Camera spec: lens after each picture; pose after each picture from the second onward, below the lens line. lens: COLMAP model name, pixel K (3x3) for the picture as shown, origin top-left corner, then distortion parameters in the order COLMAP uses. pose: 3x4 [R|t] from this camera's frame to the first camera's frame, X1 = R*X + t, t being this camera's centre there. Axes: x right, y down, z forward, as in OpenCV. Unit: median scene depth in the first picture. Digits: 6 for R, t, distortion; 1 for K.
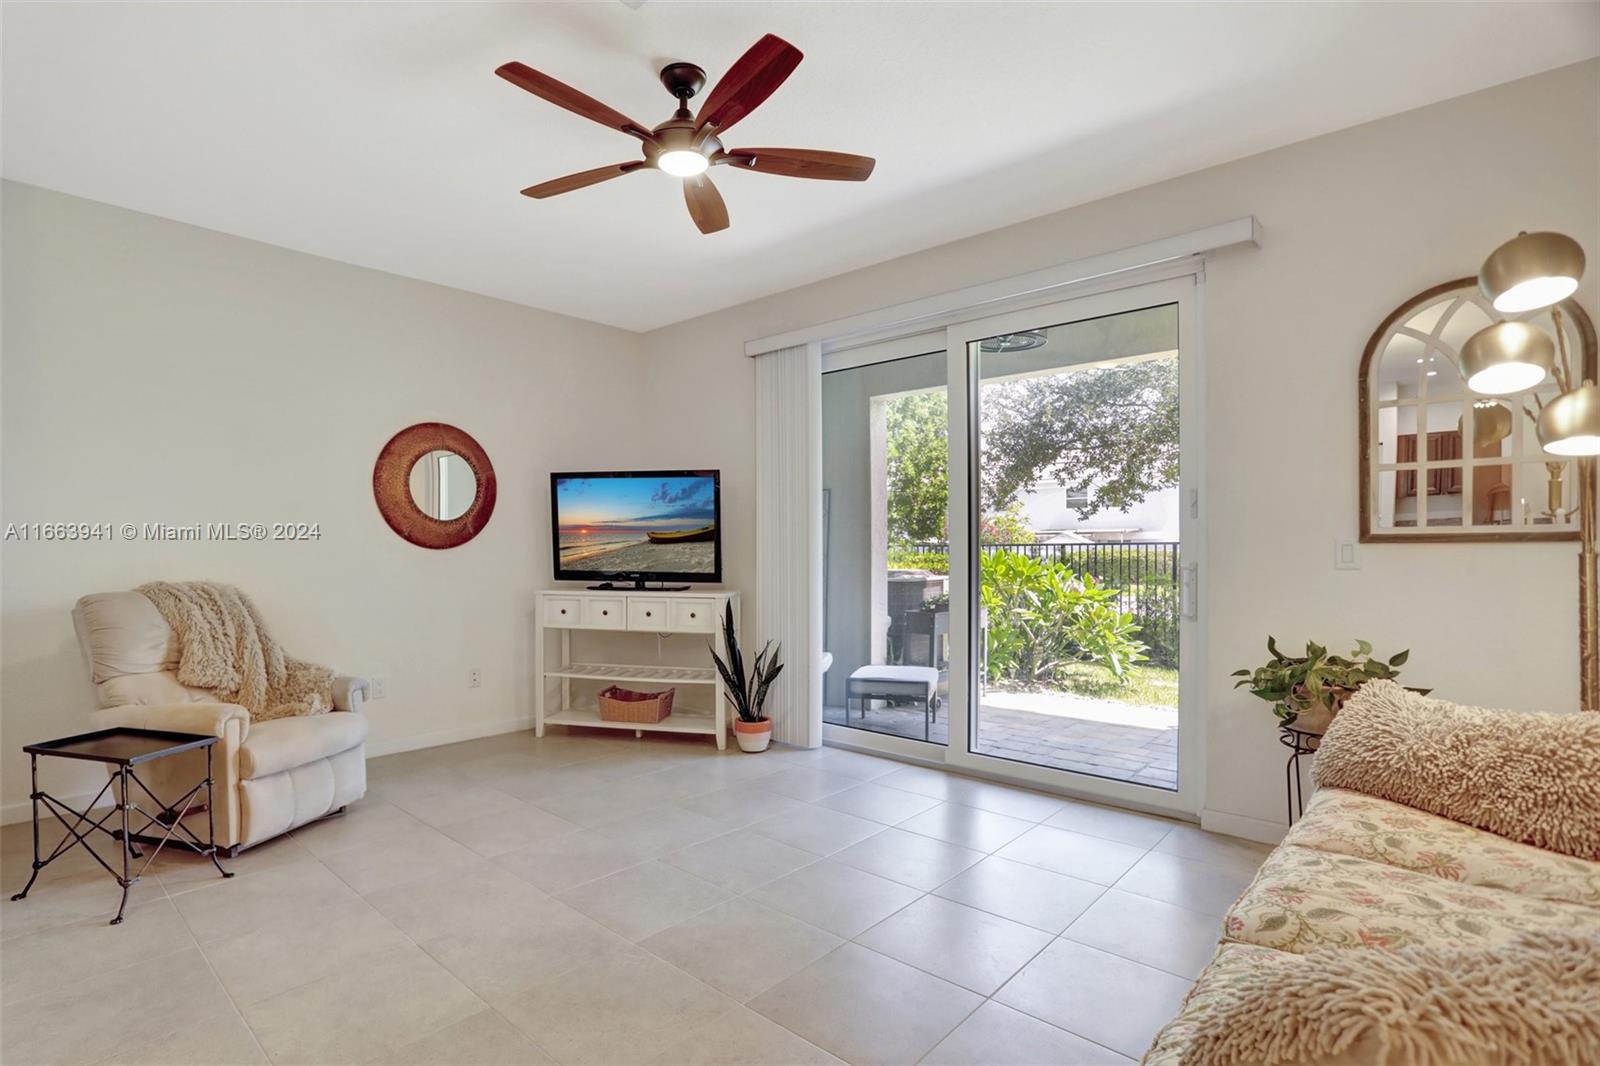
lens RADIAL K [[772.3, 0, 776.3], [0, 772.3, 550.8], [0, 0, 1]] dist [-0.044431, 0.020595]
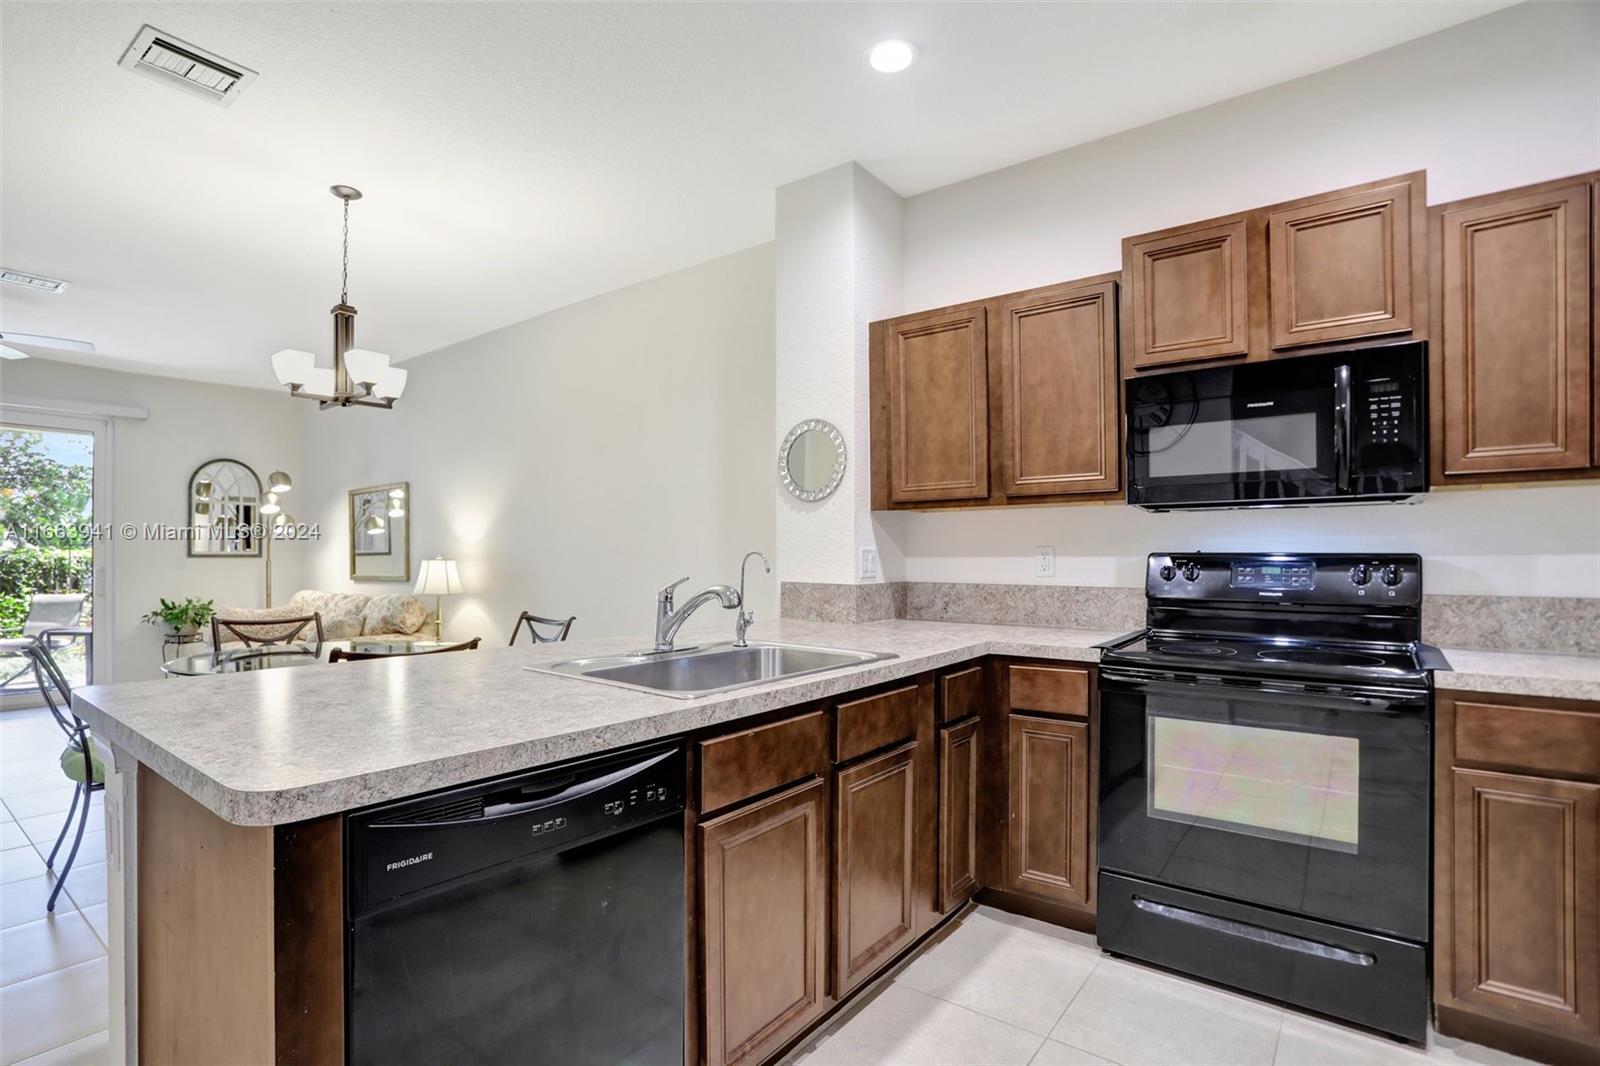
lens RADIAL K [[774.4, 0, 782.0], [0, 774.4, 552.4], [0, 0, 1]] dist [-0.071154, 0.032462]
pose [[-0.089235, 0.010324, 0.995957, -1.072202], [0.006426, 0.999931, -0.009790, 0.005047], [-0.995990, 0.005527, -0.089295, -0.403475]]
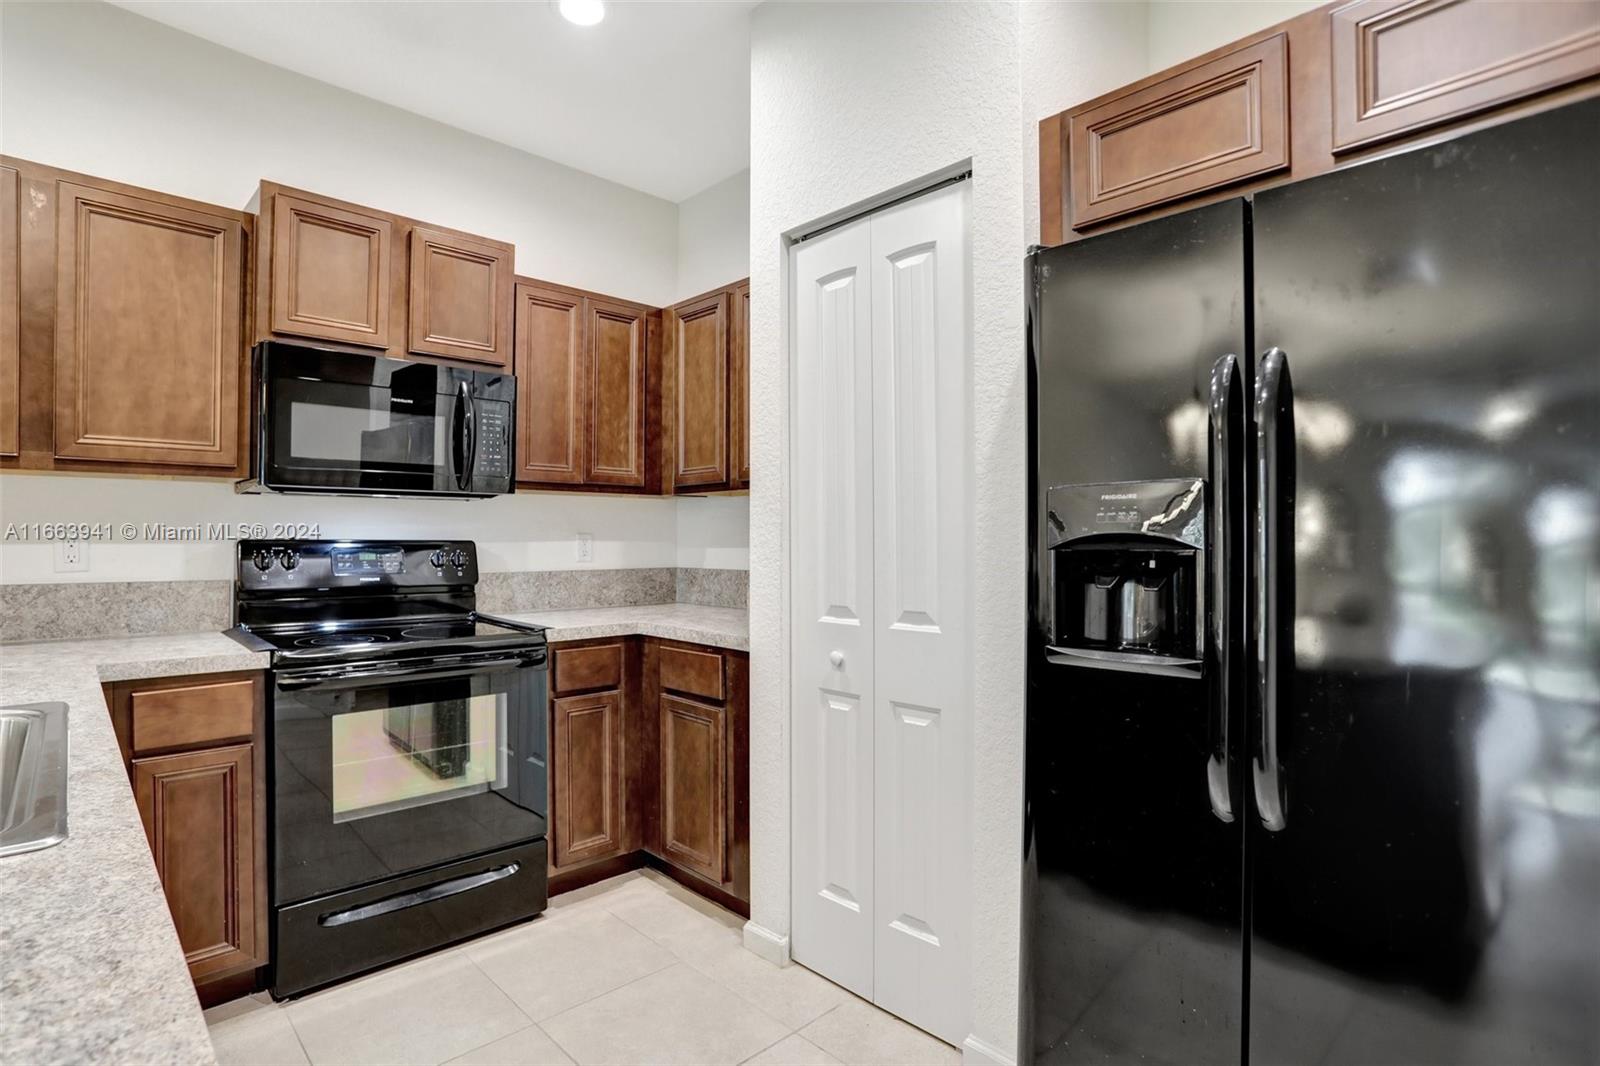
lens RADIAL K [[785.7, 0, 742.2], [0, 785.7, 531.1], [0, 0, 1]] dist [-0.030468, 0.000236]
pose [[-0.995863, 0.006745, 0.090612, -0.904441], [0.006212, 0.999962, -0.006165, 0.001353], [-0.090650, -0.005576, -0.995867, -0.251239]]
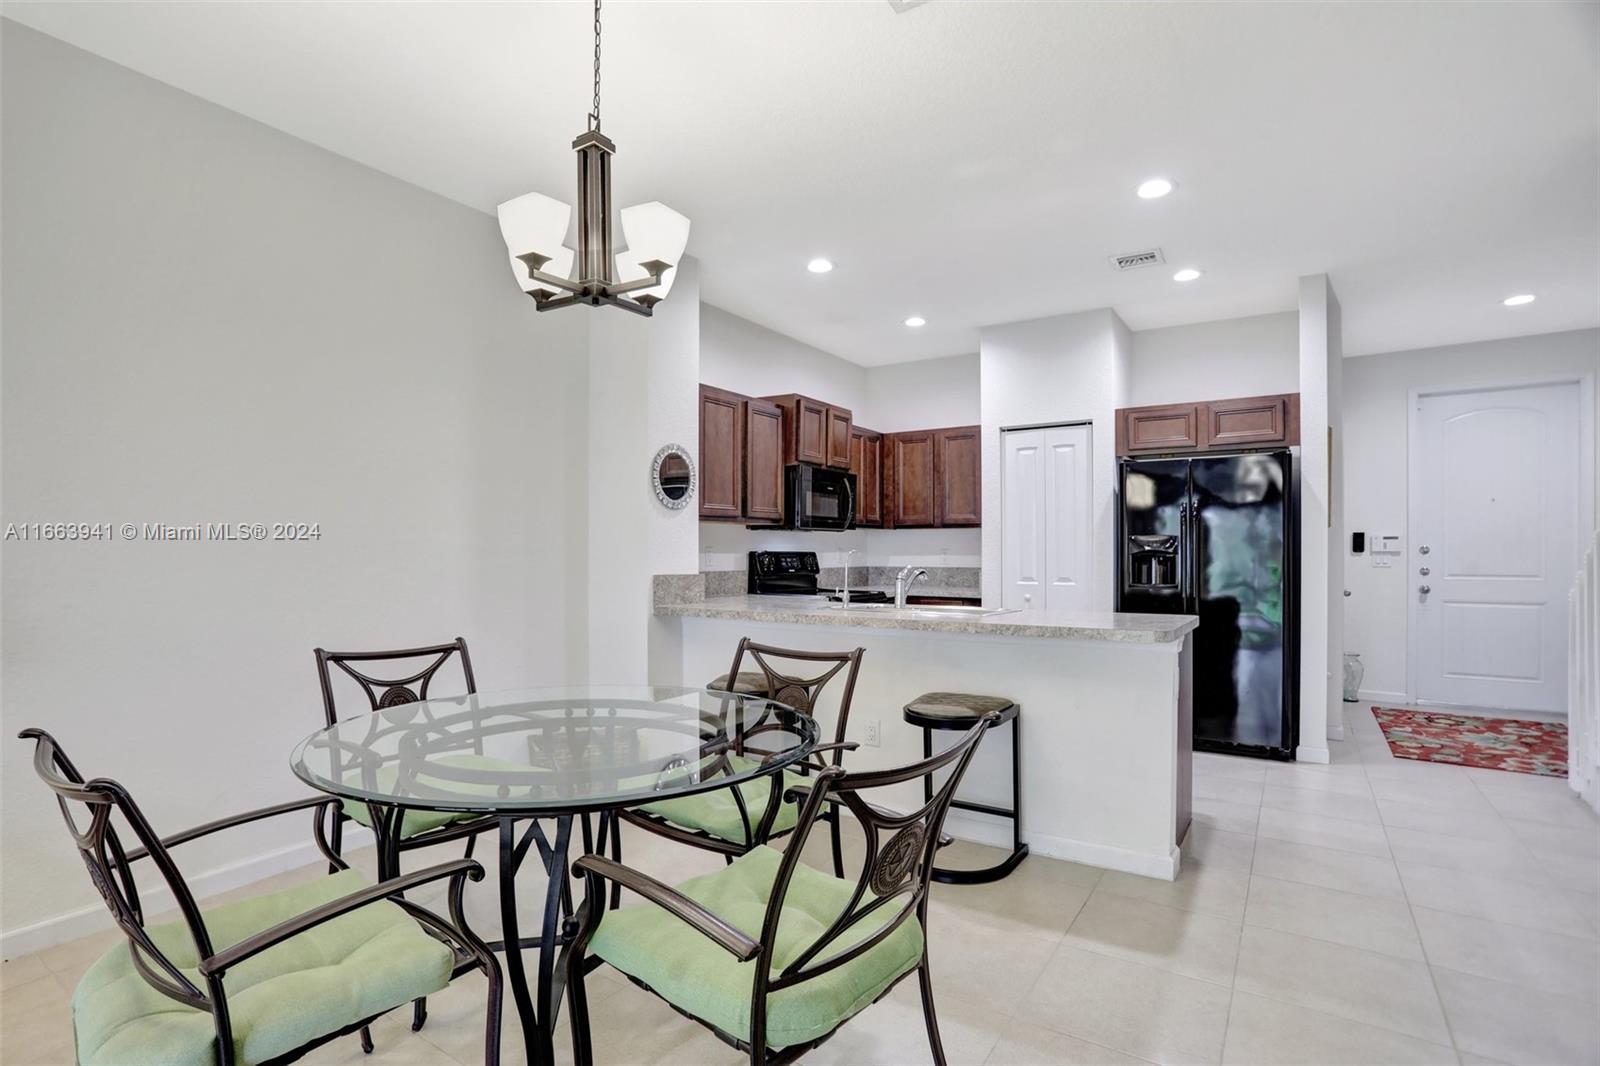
lens RADIAL K [[792.2, 0, 771.7], [0, 792.2, 554.3], [0, 0, 1]] dist [-0.003045, -0.000633]
pose [[-0.987058, 0.005602, -0.160263, -0.362010], [0.004212, 0.999951, 0.009011, -0.004218], [0.160306, 0.008219, -0.987033, 0.385494]]
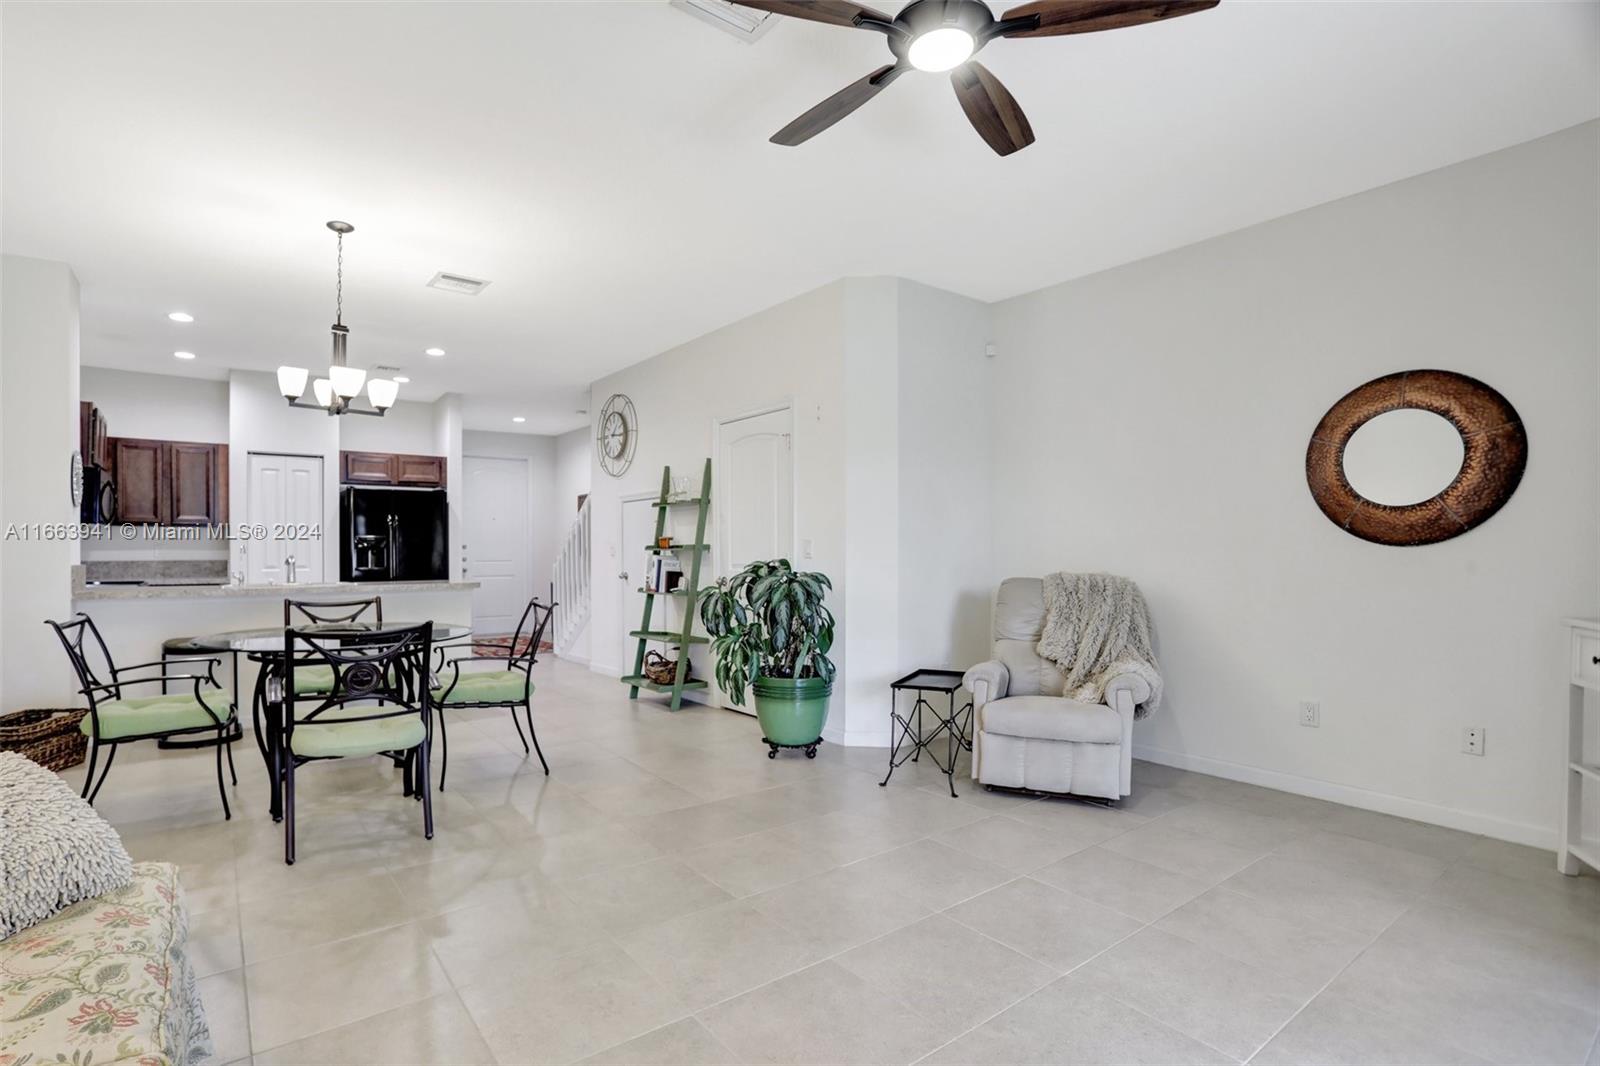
lens RADIAL K [[772.3, 0, 776.3], [0, 772.3, 550.8], [0, 0, 1]] dist [-0.044431, 0.020595]
pose [[-0.181533, 0.003221, -0.983380, 0.361990], [-0.003562, 0.999986, 0.003933, 0.001642], [0.983378, 0.004217, -0.181519, 0.536280]]
